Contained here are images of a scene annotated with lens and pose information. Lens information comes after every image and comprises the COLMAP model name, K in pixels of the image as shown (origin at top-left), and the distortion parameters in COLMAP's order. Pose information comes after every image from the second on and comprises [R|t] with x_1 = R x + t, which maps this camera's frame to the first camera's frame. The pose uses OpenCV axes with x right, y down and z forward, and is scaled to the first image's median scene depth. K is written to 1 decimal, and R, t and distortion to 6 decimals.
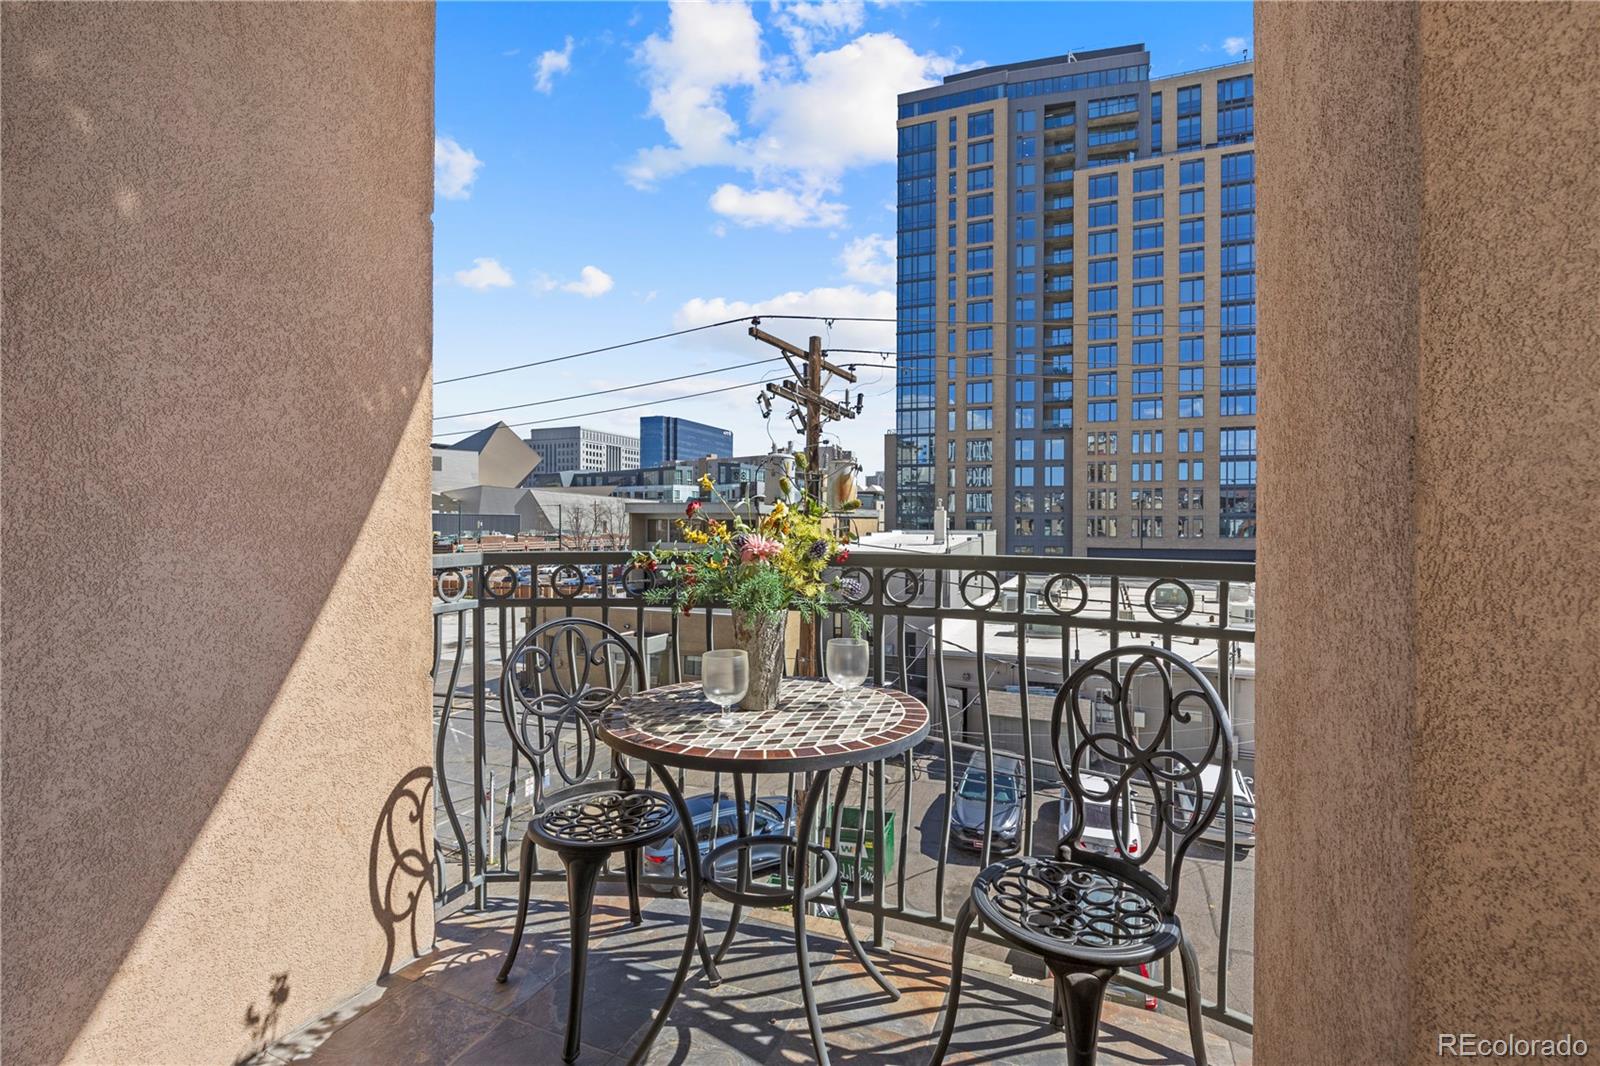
lens RADIAL K [[728.0, 0, 799.1], [0, 728.0, 531.1], [0, 0, 1]] dist [0.001667, -0.001949]
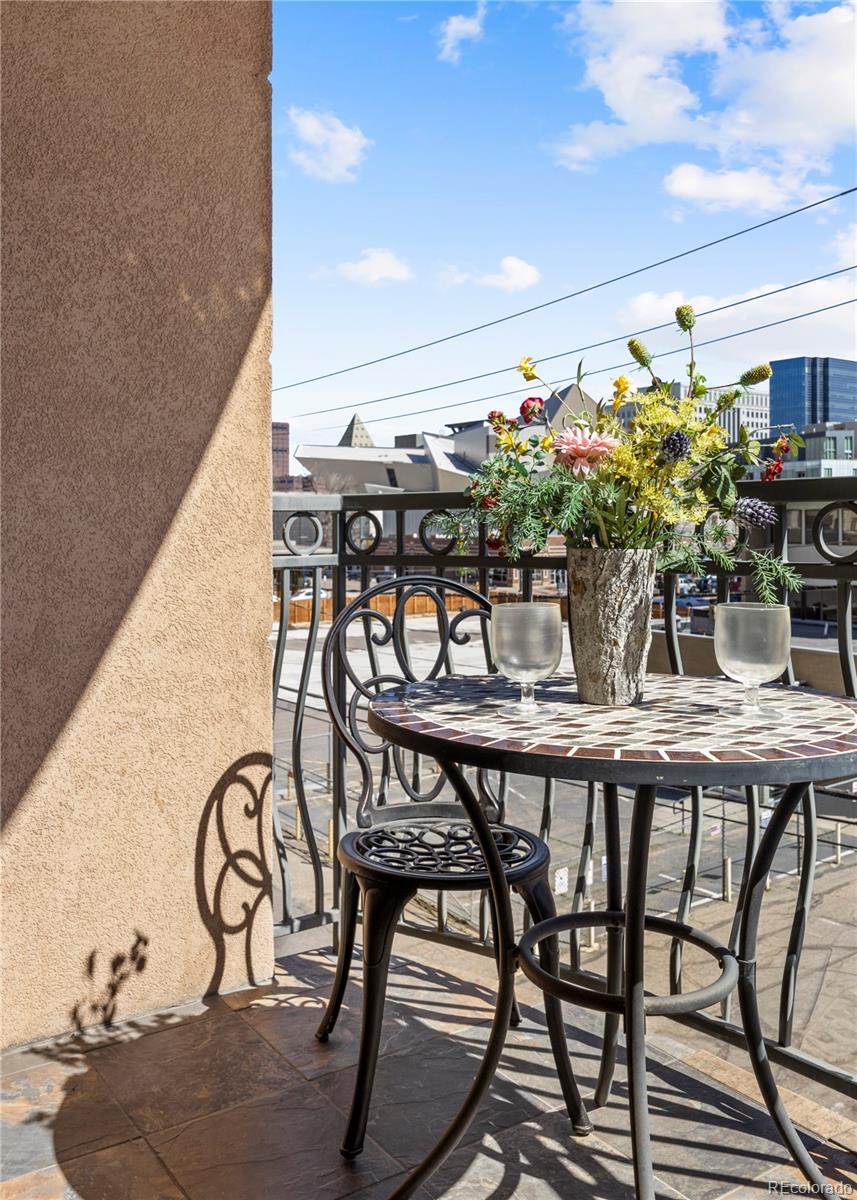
lens RADIAL K [[1030.1, 0, 444.4], [0, 1030.1, 534.8], [0, 0, 1]] dist [0.001035, 0.010271]
pose [[0.840654, -0.005261, -0.541547, 0.291526], [-0.000408, 0.999946, -0.010349, 0.095807], [0.541572, 0.008921, 0.840607, 0.145791]]
